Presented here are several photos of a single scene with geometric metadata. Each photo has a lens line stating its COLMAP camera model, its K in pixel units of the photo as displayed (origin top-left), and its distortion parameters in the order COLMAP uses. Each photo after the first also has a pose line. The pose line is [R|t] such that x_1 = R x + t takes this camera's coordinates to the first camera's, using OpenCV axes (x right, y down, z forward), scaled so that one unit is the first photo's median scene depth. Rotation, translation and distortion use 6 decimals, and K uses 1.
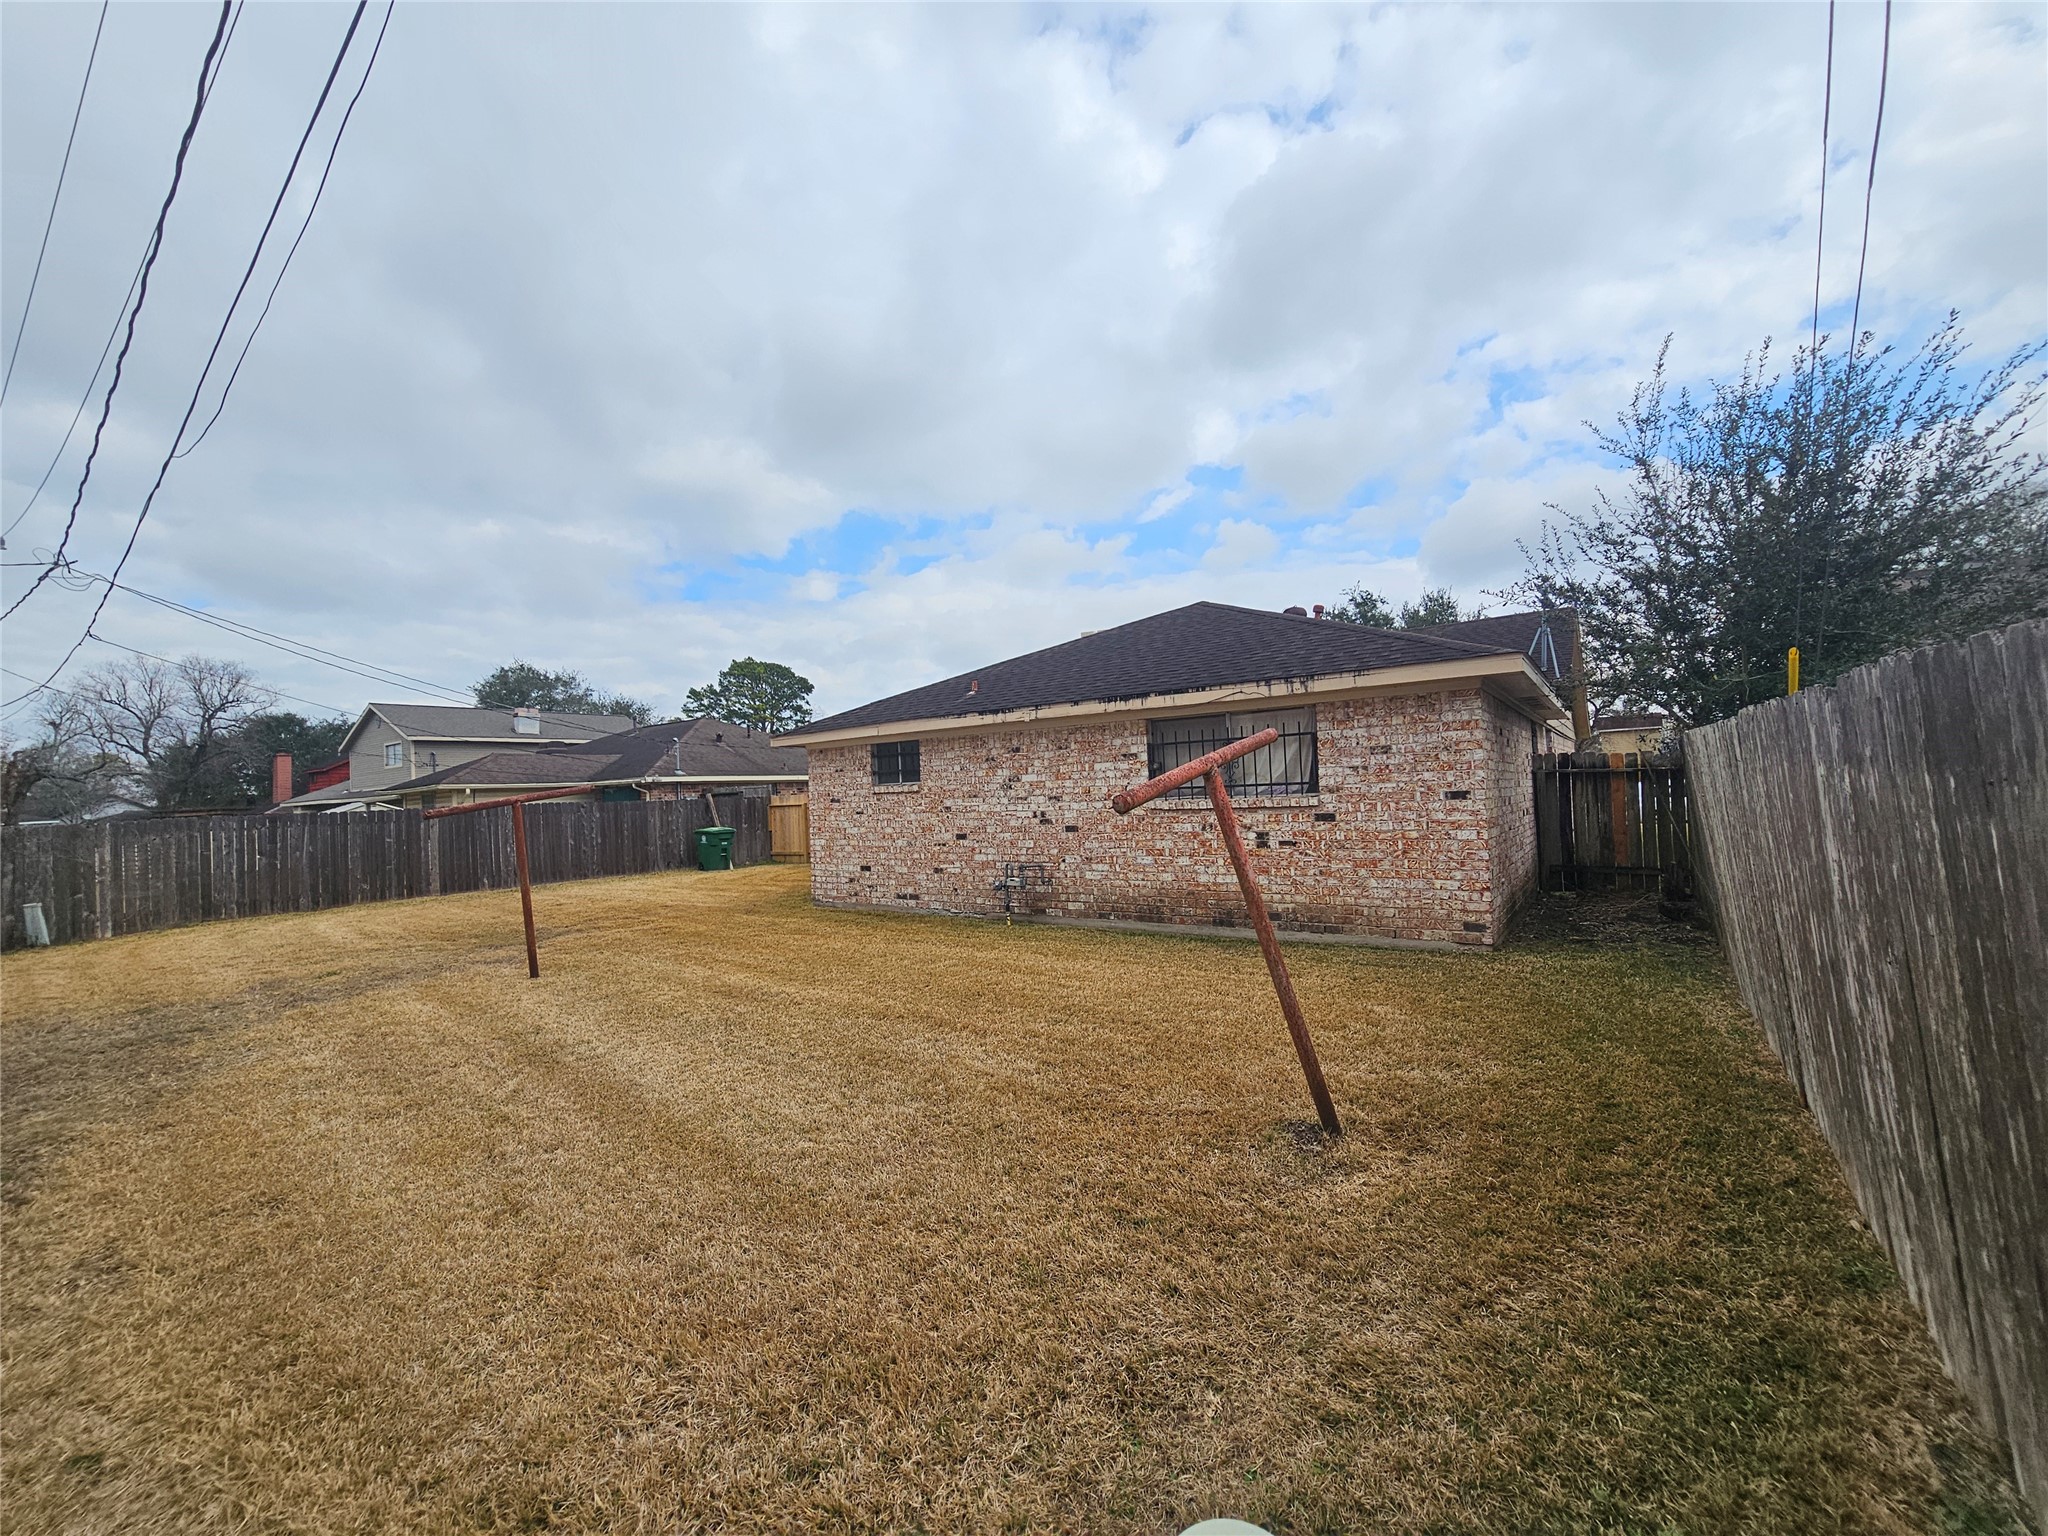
lens RADIAL K [[849.6, 0, 1030.1], [0, 849.6, 782.4], [0, 0, 1]] dist [-0.002629, 0.000962]
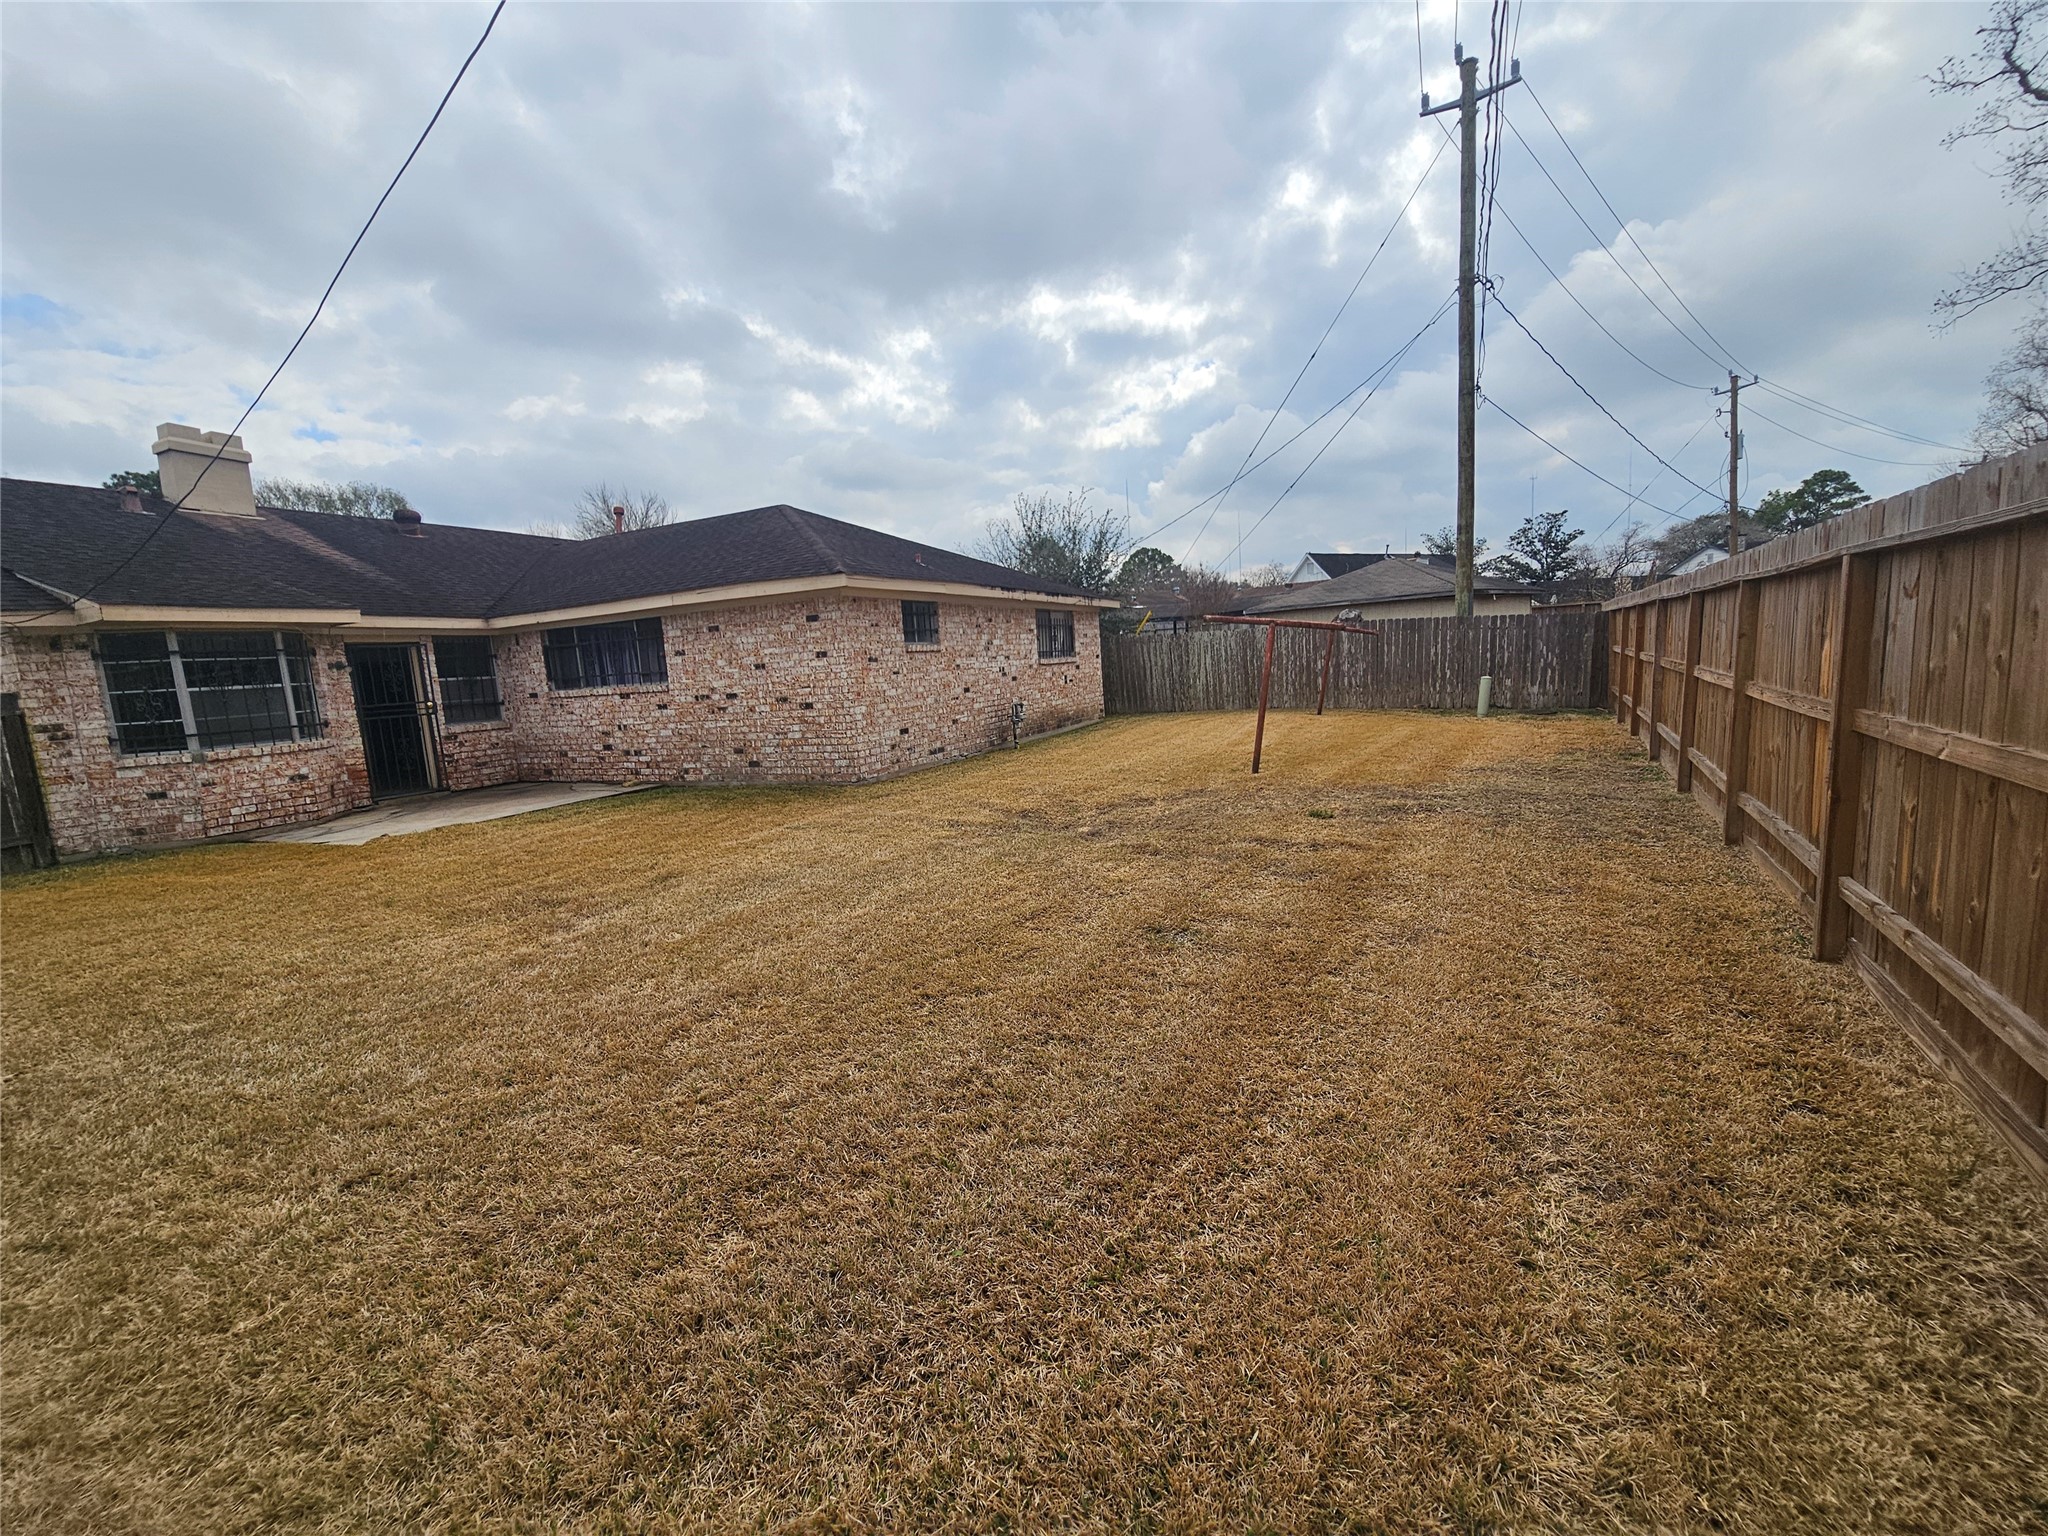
lens RADIAL K [[849.6, 0, 1030.1], [0, 849.6, 782.4], [0, 0, 1]] dist [-0.002629, 0.000962]
pose [[-0.193853, -0.125450, 0.972976, -1.331882], [0.006123, 0.991616, 0.129073, 0.041410], [-0.981011, 0.030979, -0.191460, 1.205857]]
